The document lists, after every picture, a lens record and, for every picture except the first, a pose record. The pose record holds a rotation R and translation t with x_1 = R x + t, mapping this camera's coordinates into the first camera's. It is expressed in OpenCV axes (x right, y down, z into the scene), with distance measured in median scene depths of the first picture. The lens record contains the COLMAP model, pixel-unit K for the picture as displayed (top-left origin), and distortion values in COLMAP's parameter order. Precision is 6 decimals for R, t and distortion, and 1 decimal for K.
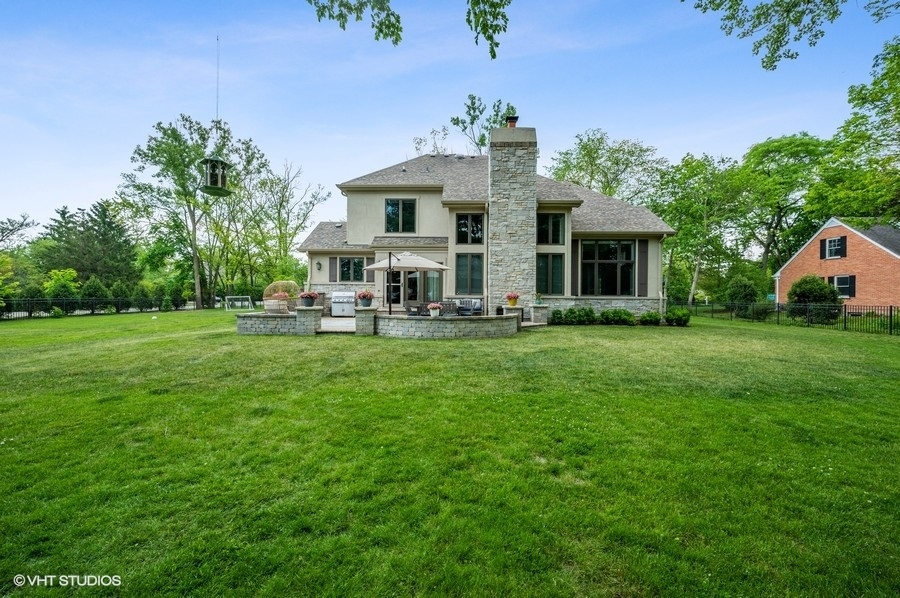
lens RADIAL K [[345.2, 0, 448.2], [0, 345.2, 297.0], [0, 0, 1]] dist [-0.012861, -0.000021]
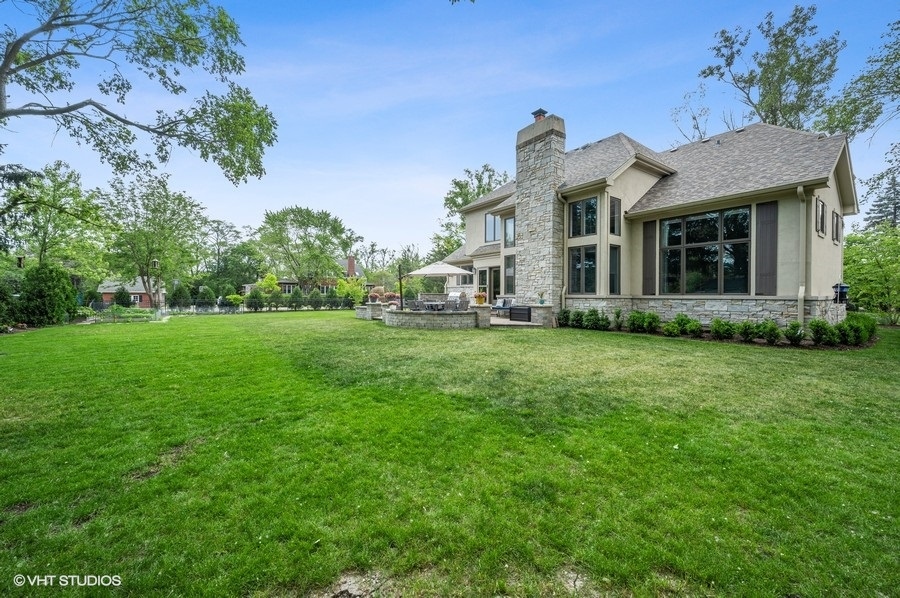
lens RADIAL K [[345.2, 0, 448.9], [0, 345.2, 299.6], [0, 0, 1]] dist [-0.012861, -0.000021]
pose [[0.610339, 0.003475, -0.792133, 0.702702], [-0.004085, 0.999991, 0.001239, 0.007890], [0.792130, 0.002479, 0.610348, 0.184559]]
